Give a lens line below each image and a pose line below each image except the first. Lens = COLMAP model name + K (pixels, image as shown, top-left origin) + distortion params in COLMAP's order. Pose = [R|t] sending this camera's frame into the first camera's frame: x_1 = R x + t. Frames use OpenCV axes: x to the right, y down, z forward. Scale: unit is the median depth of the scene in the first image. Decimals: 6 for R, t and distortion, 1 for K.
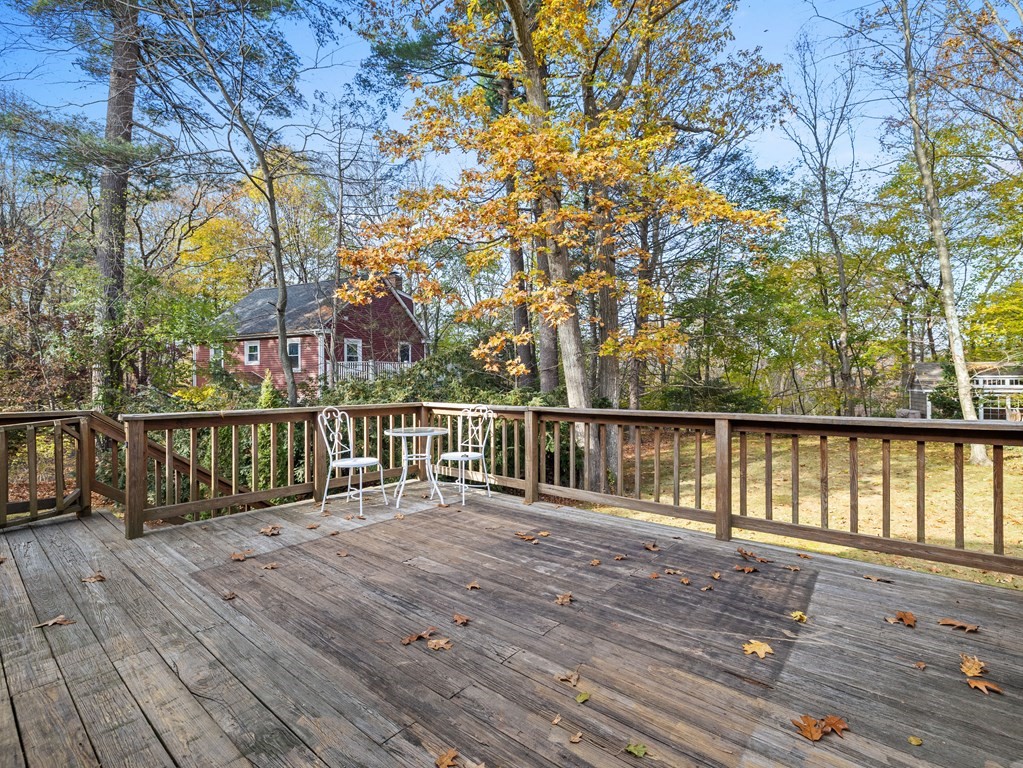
lens RADIAL K [[489.9, 0, 511.5], [0, 489.9, 384.0], [0, 0, 1]] dist [0.000086, 0.000106]
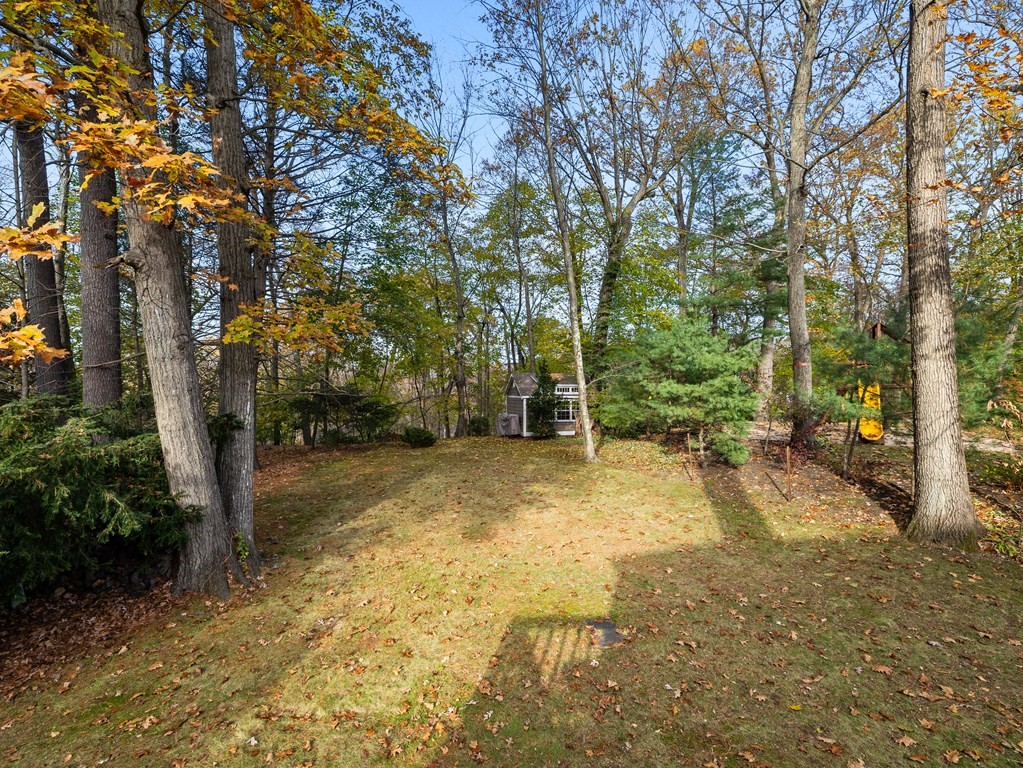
lens RADIAL K [[489.9, 0, 511.5], [0, 489.9, 384.0], [0, 0, 1]] dist [0.000086, 0.000106]
pose [[0.707700, 0.011152, 0.706425, 0.008245], [-0.001680, 0.999899, -0.014103, -0.000589], [-0.706511, 0.008794, 0.707647, 0.255998]]
